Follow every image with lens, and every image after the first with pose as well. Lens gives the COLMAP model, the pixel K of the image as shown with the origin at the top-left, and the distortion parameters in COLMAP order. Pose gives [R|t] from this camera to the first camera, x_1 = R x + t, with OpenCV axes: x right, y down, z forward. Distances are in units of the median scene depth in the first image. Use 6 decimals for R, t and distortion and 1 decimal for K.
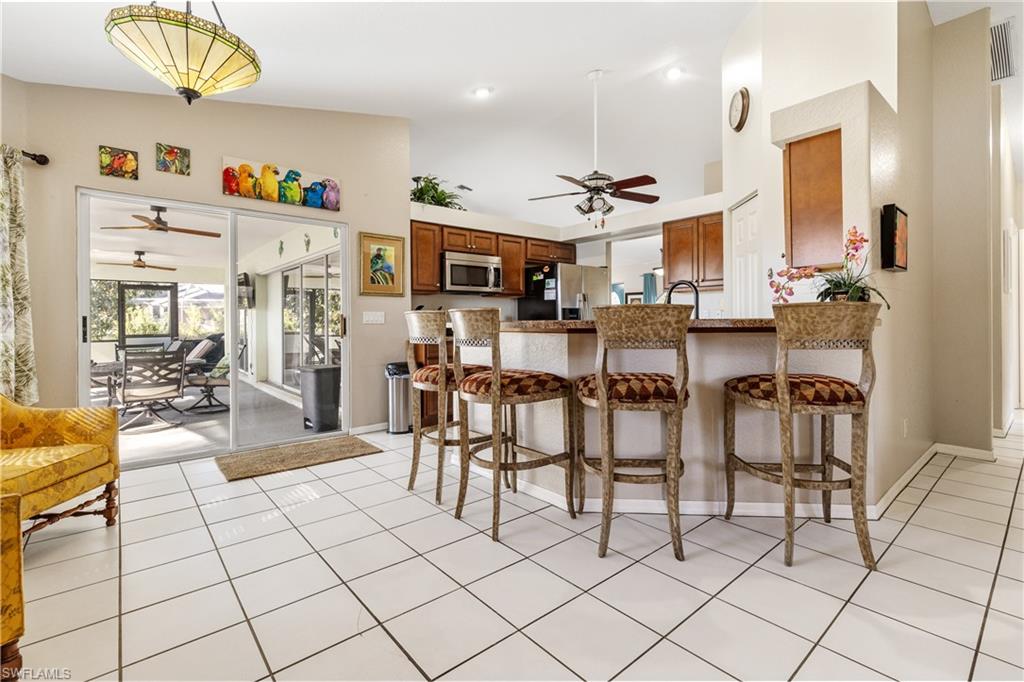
lens RADIAL K [[465.4, 0, 511.0], [0, 465.4, 322.8], [0, 0, 1]] dist [0.007821, -0.000427]
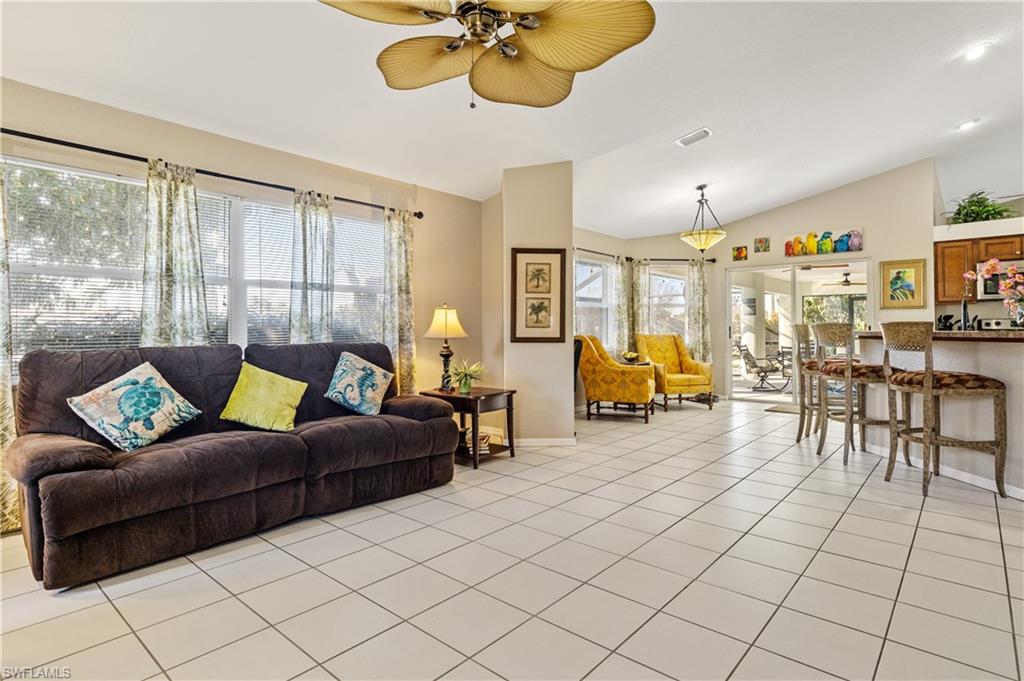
lens RADIAL K [[535.2, 0, 510.9], [0, 535.2, 321.4], [0, 0, 1]] dist [-0.001543, 0.000460]
pose [[0.141115, -0.008434, -0.989957, 1.166712], [0.003686, 0.999961, -0.007994, -0.018051], [0.989986, -0.002521, 0.141141, -0.299614]]
